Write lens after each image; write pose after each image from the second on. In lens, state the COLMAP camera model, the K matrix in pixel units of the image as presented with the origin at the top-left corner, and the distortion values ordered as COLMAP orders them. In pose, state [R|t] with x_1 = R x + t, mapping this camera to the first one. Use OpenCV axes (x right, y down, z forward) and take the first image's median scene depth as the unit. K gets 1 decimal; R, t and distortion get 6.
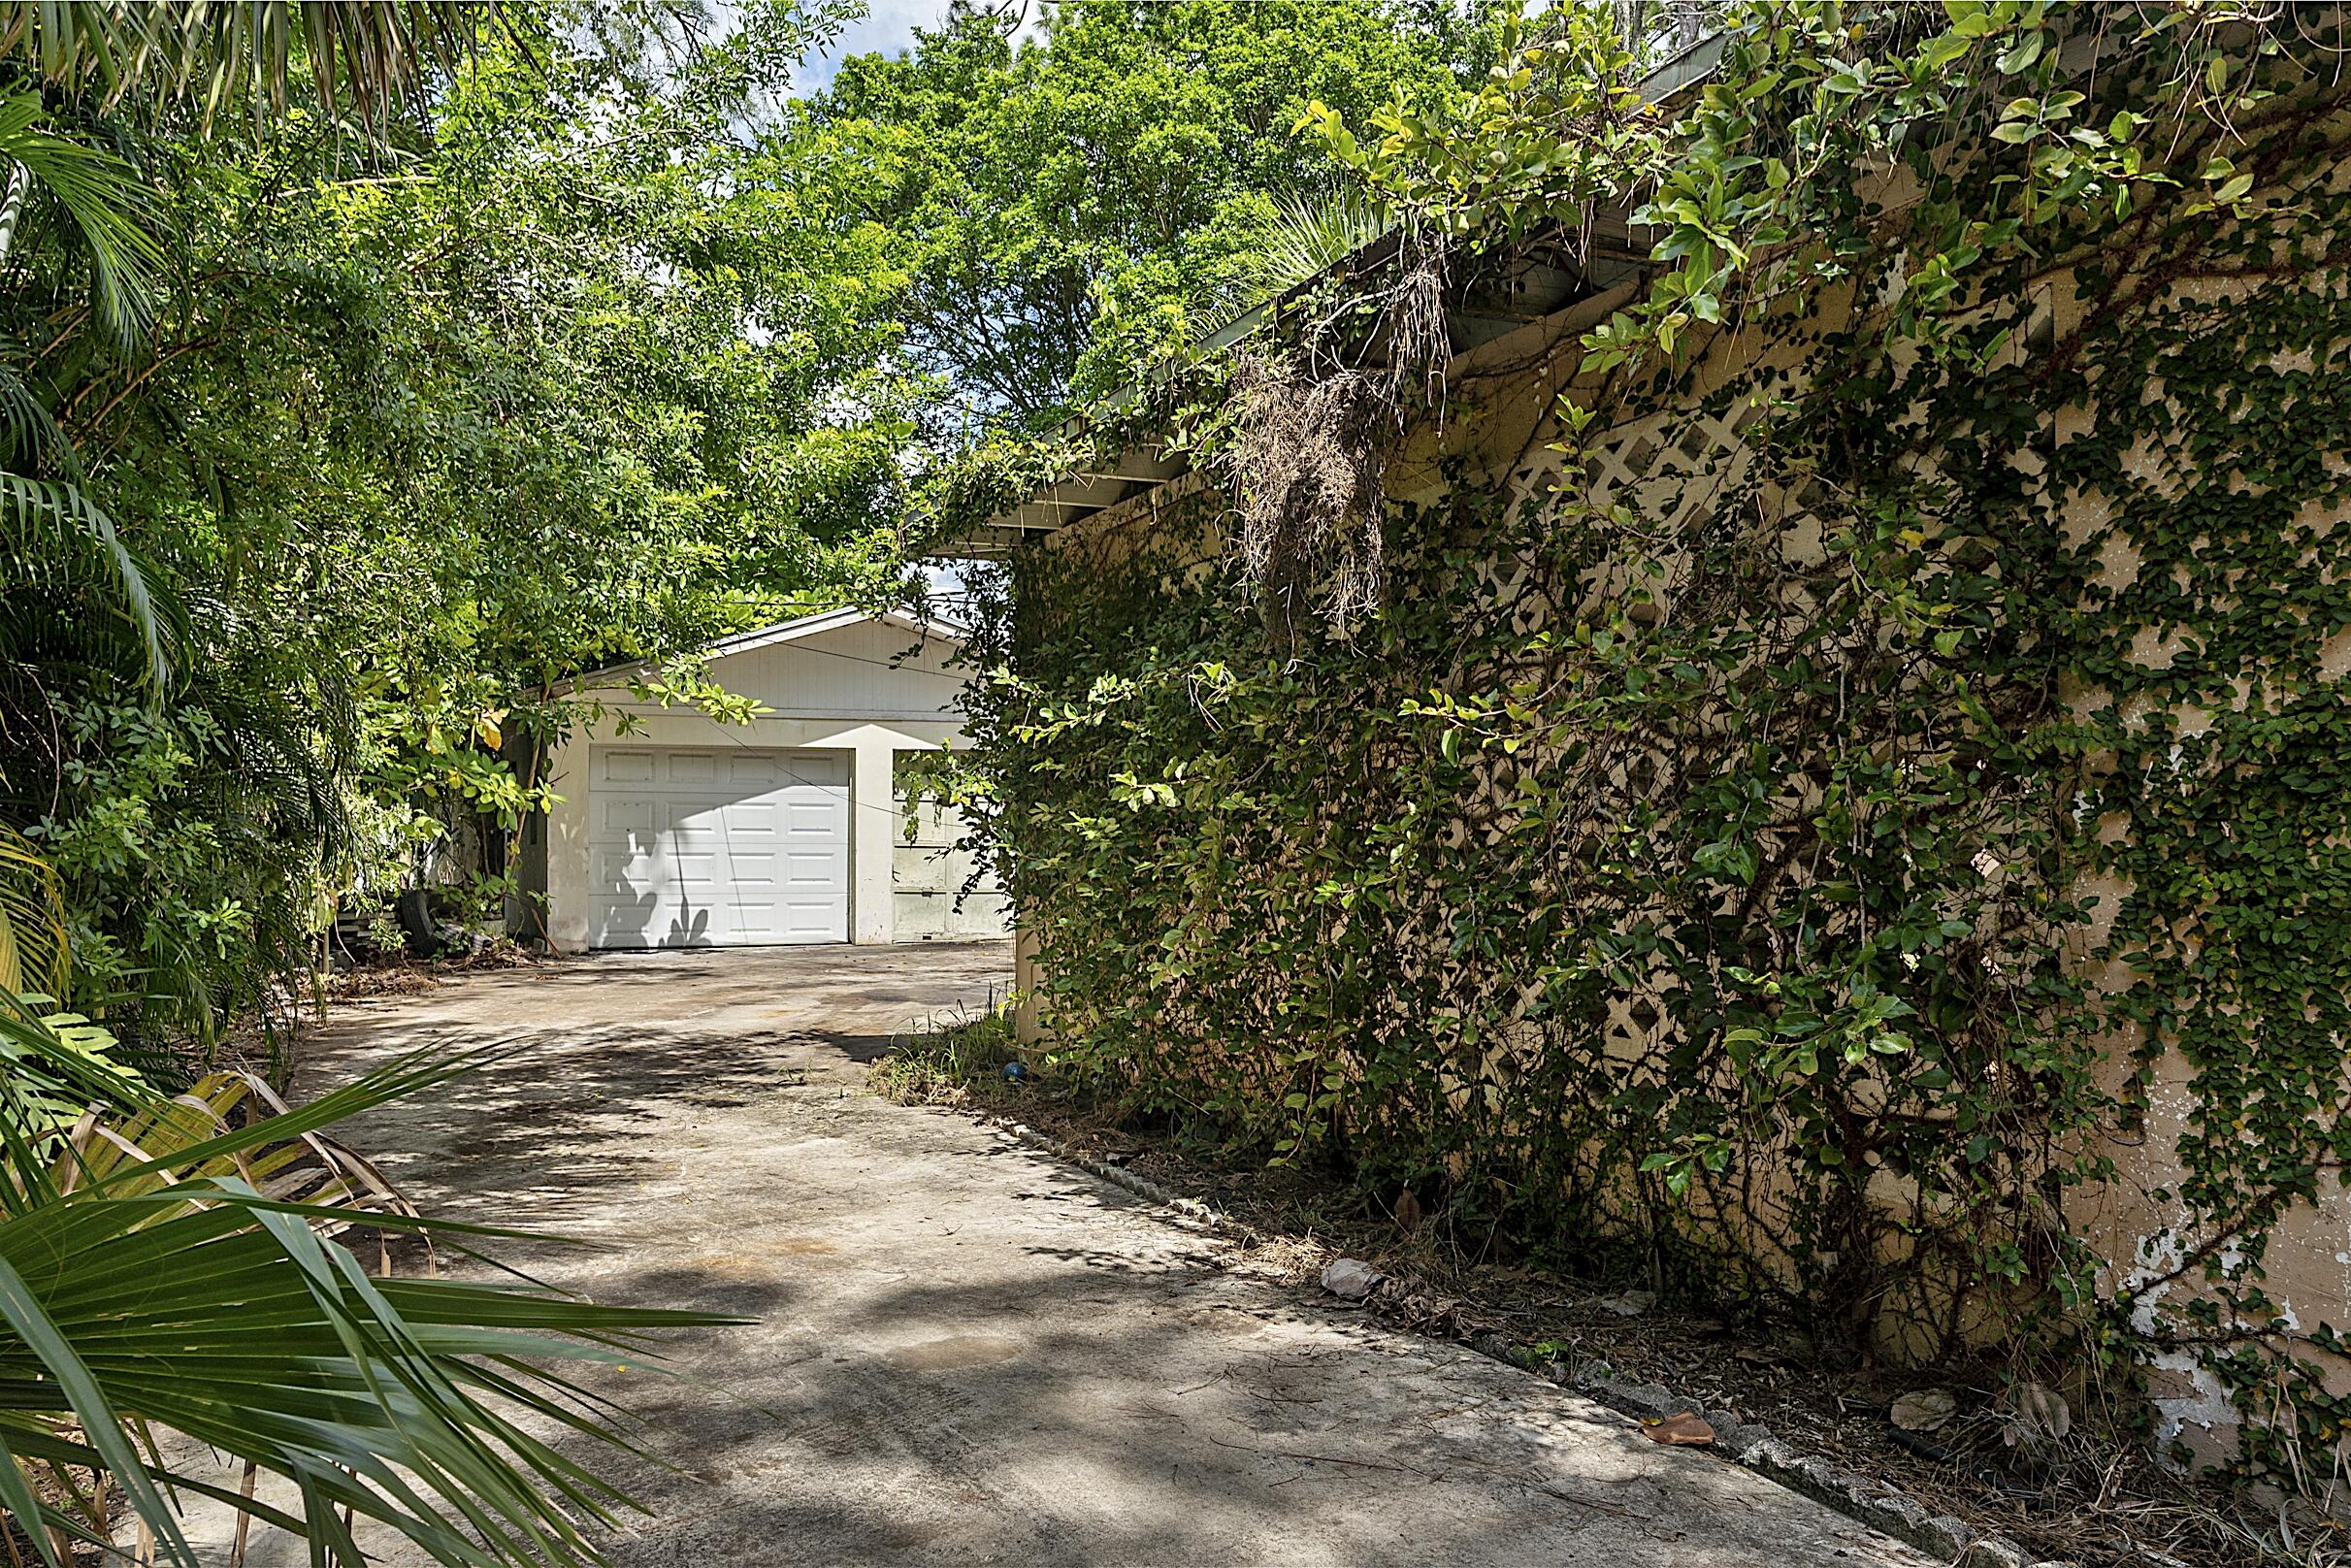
lens RADIAL K [[1859.1, 0, 1174.7], [0, 1859.1, 779.1], [0, 0, 1]] dist [-0.012909, -0.005416]
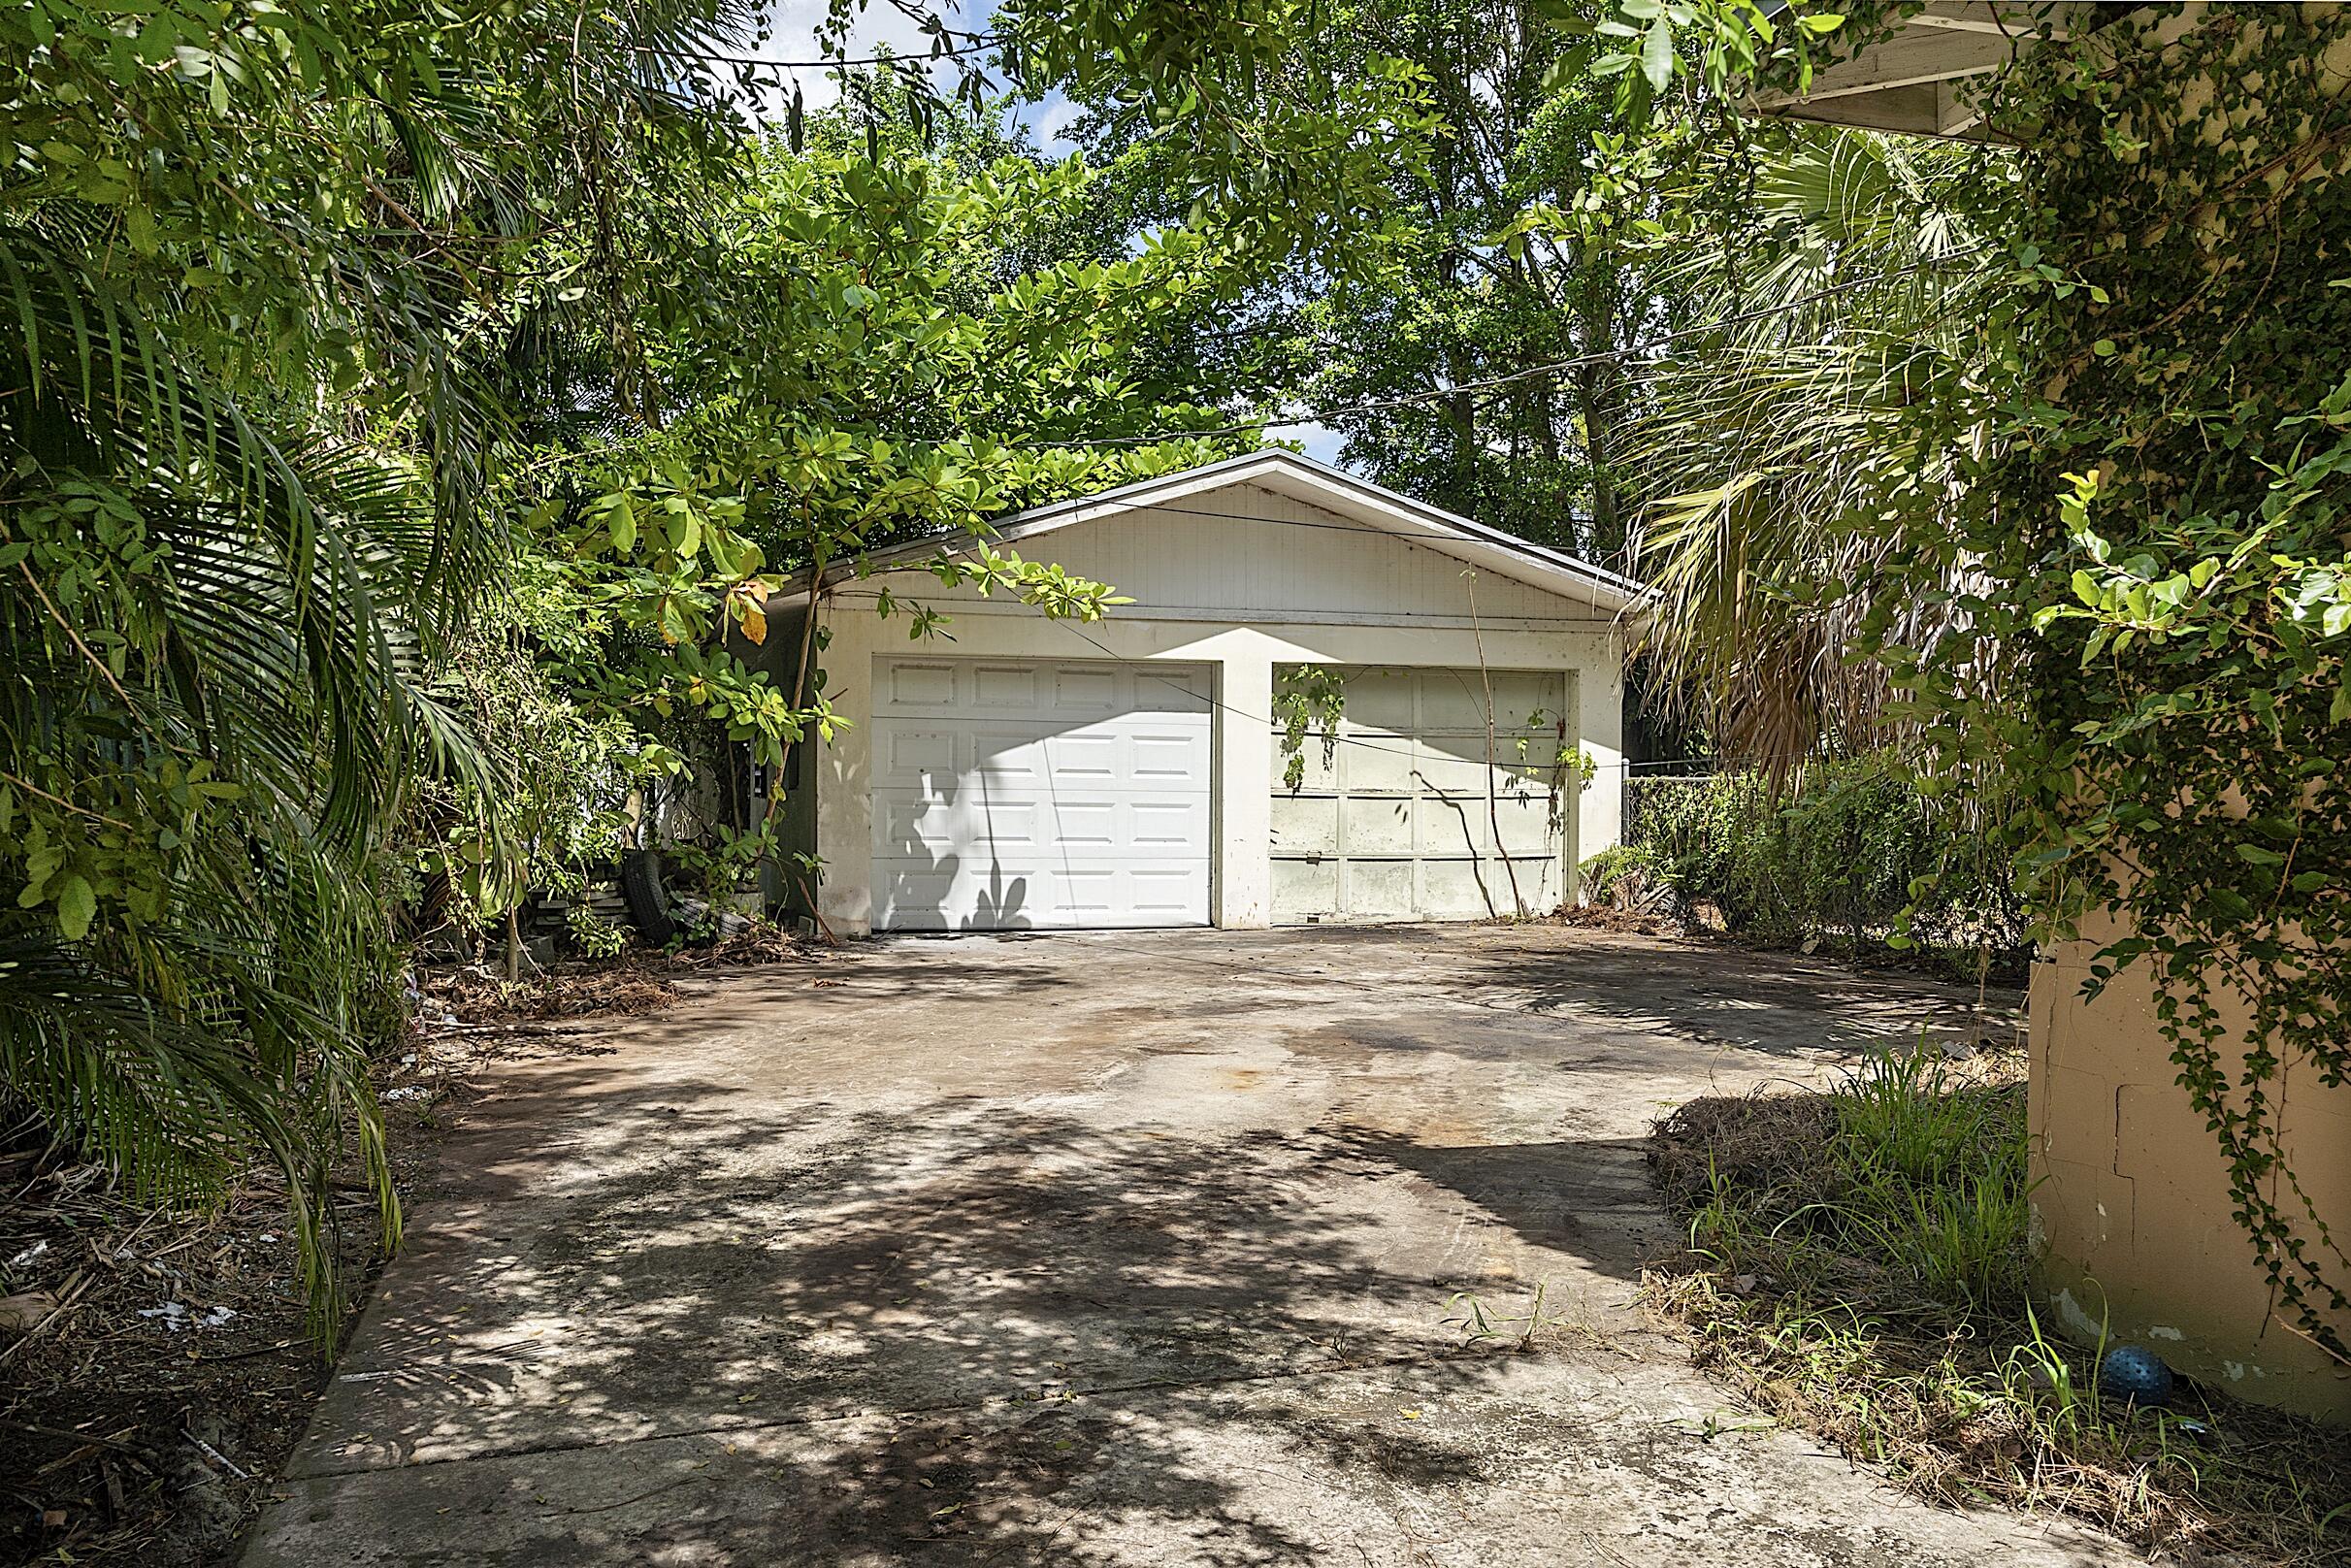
lens RADIAL K [[1859.1, 0, 1176.3], [0, 1859.1, 787.8], [0, 0, 1]] dist [-0.012909, -0.005416]
pose [[0.993781, 0.007457, -0.111098, -0.116763], [-0.004149, 0.999542, 0.029974, 0.012339], [0.111271, -0.029327, 0.993357, 0.289899]]
